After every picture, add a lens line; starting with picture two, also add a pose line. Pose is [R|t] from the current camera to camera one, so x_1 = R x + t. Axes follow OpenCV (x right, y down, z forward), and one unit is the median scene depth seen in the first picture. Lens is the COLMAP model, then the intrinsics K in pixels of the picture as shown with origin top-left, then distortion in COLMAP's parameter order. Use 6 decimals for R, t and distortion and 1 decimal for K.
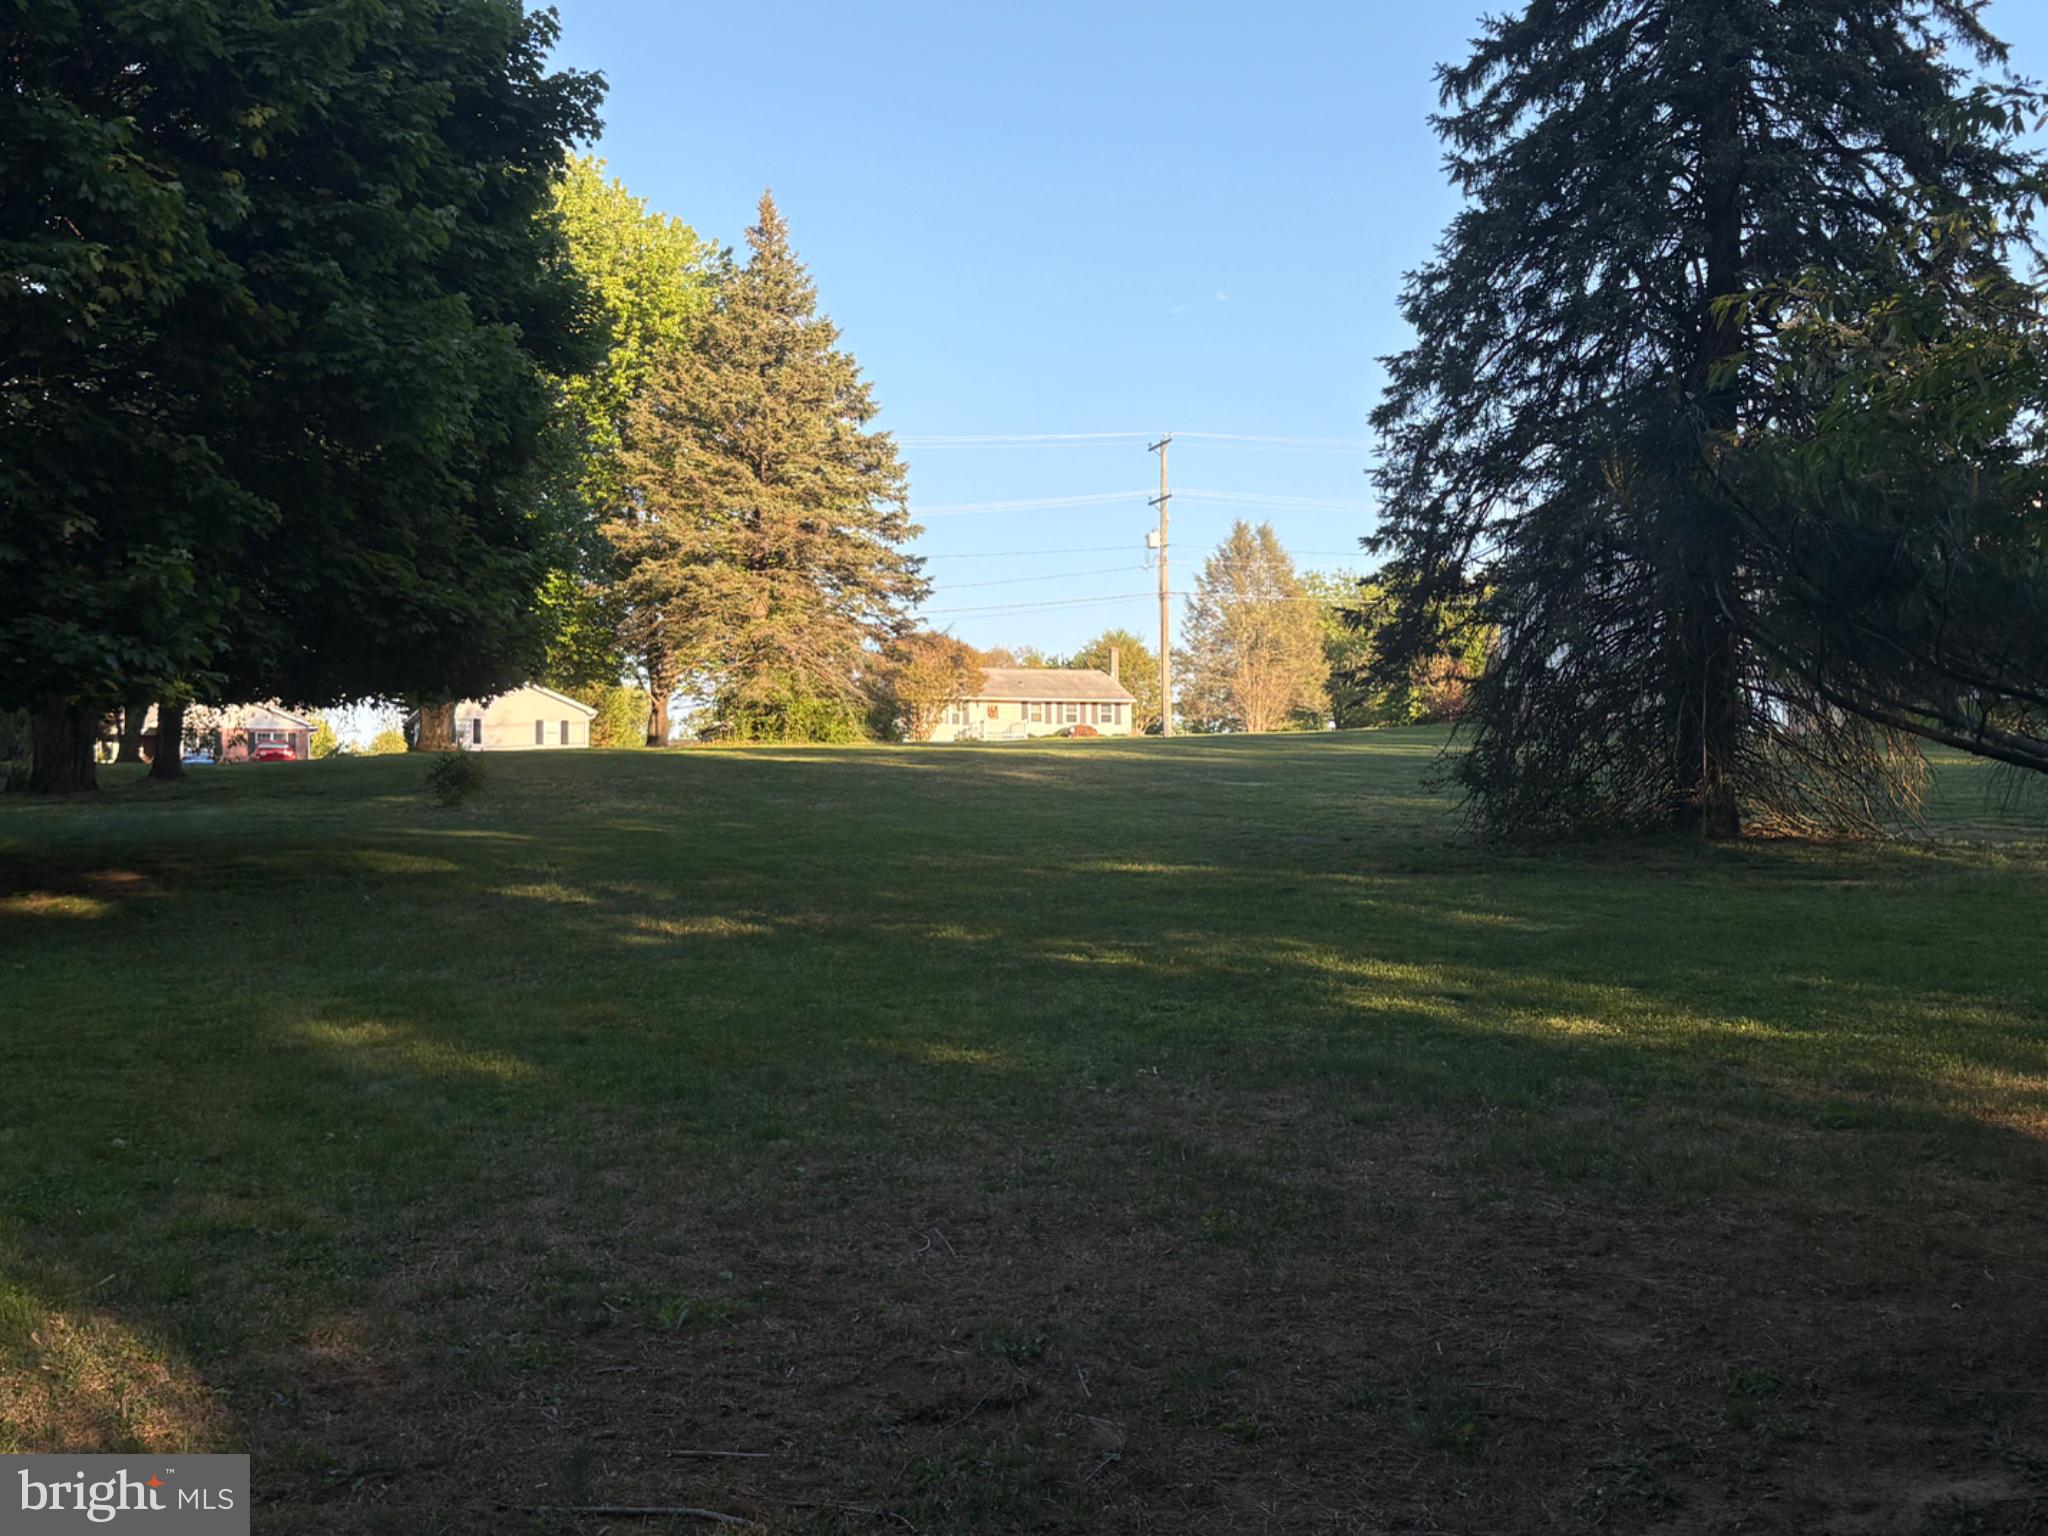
lens RADIAL K [[2373.4, 0, 1024.0], [0, 2373.4, 768.0], [0, 0, 1]] dist [0.244756, 0.002346]
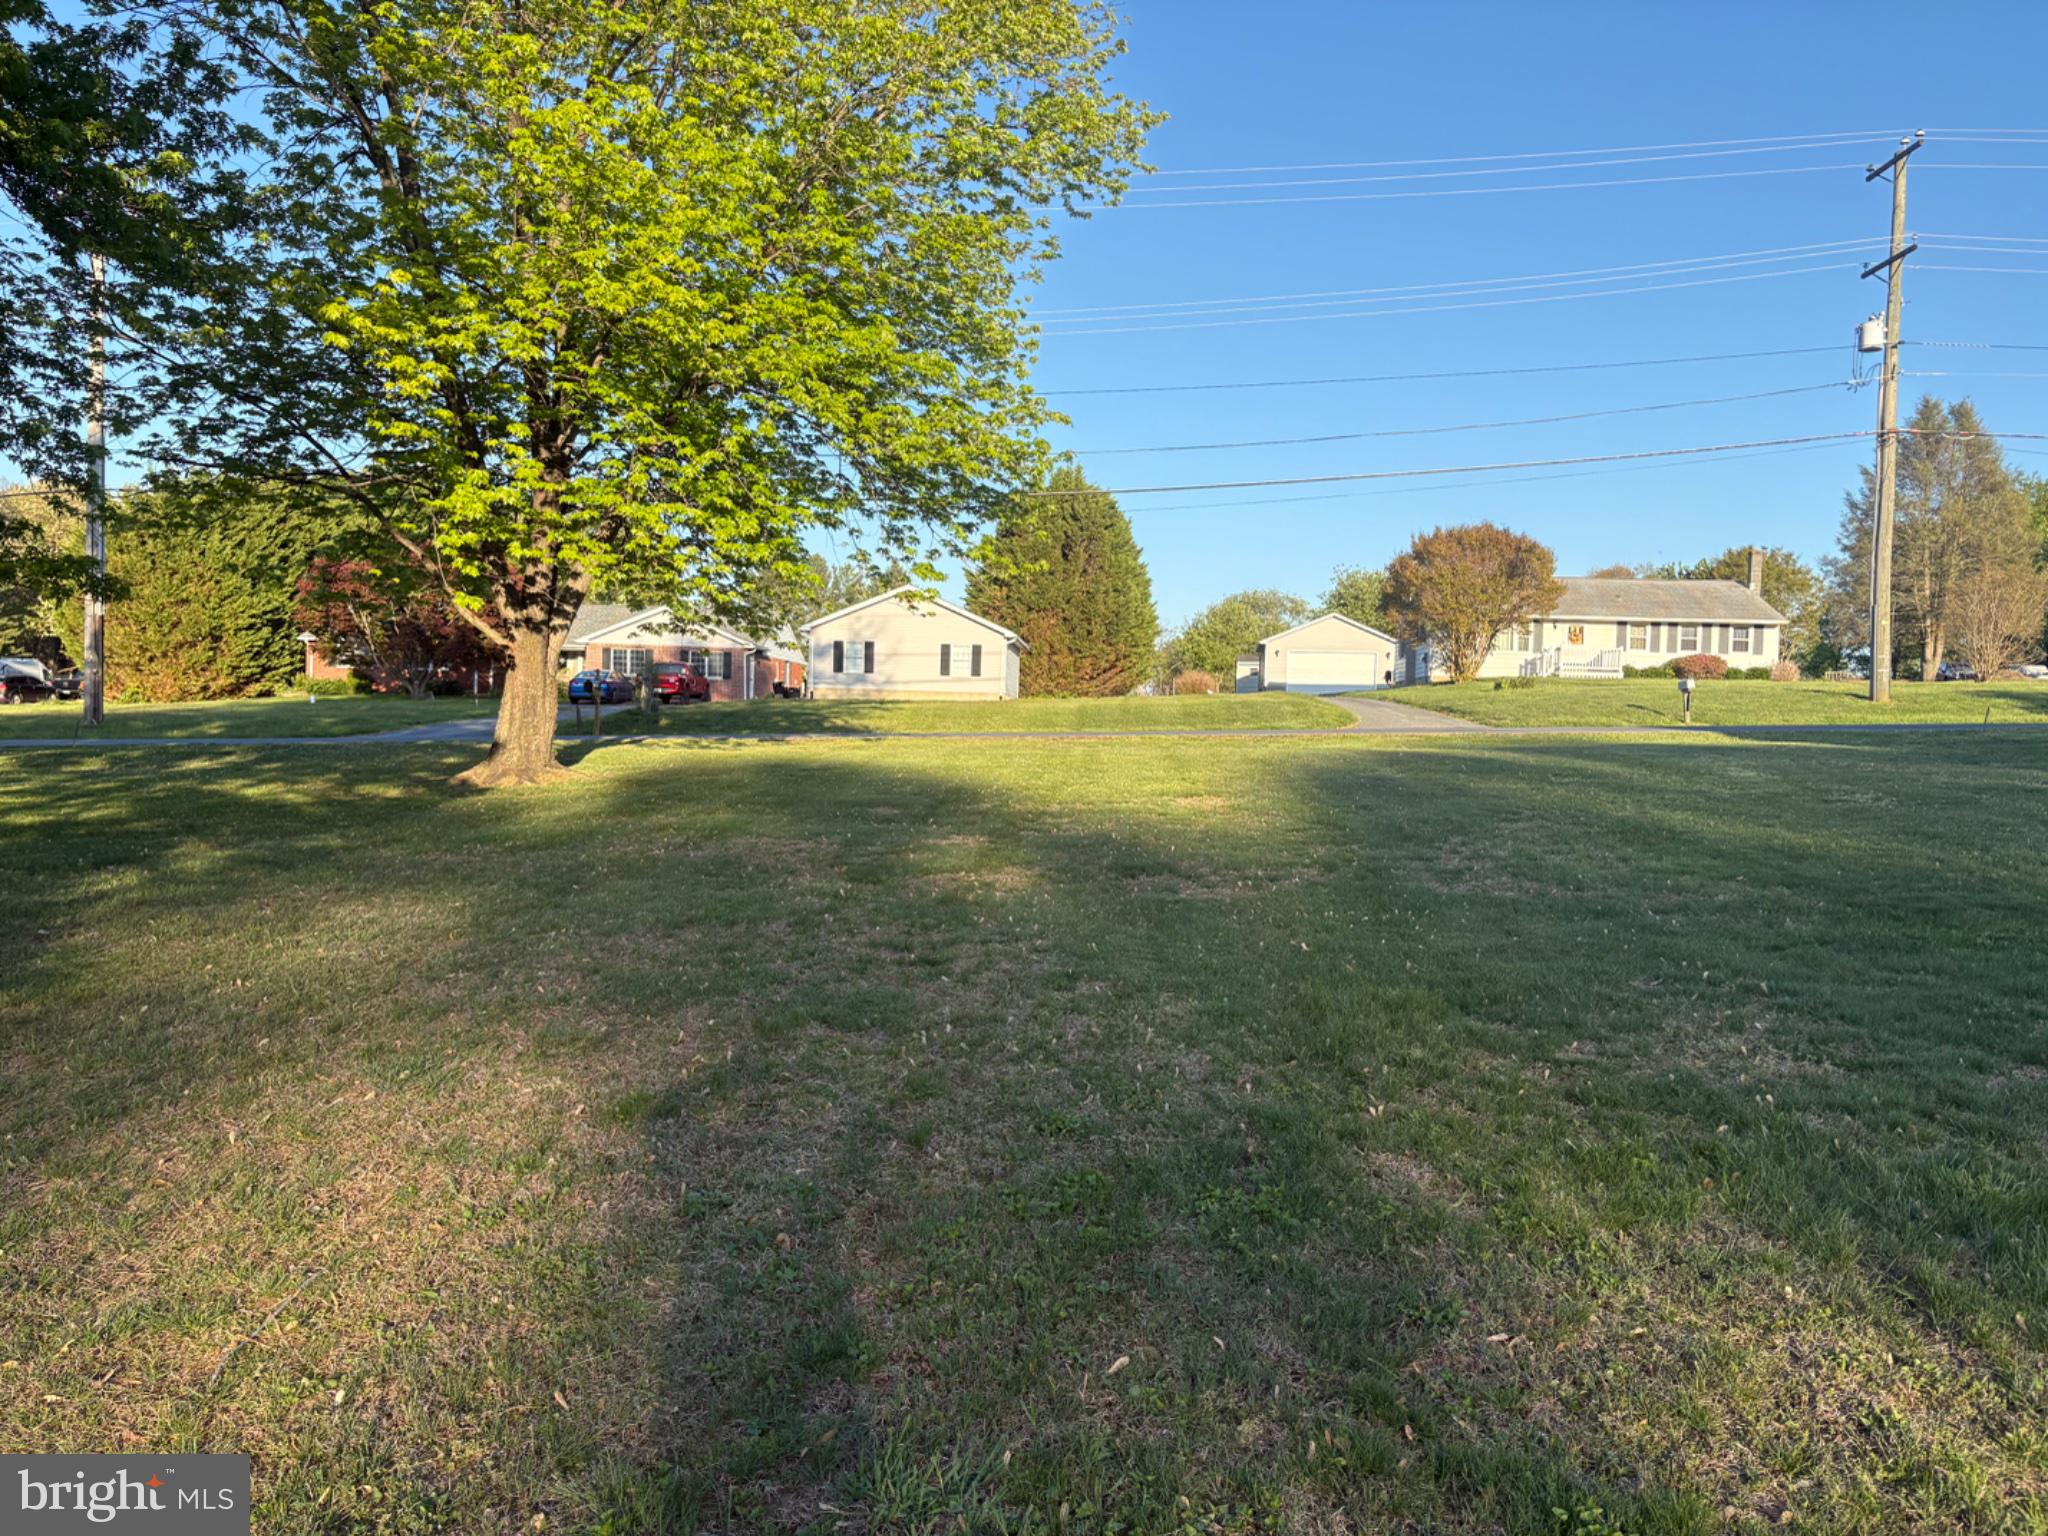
lens RADIAL K [[1668.8, 0, 1024.0], [0, 1668.8, 768.0], [0, 0, 1]] dist [0.058731, 0.003606]
pose [[0.937838, 0.041375, -0.344599, 0.007963], [-0.018494, 0.997416, 0.069424, -0.015191], [0.346581, -0.058735, 0.936179, 0.429343]]
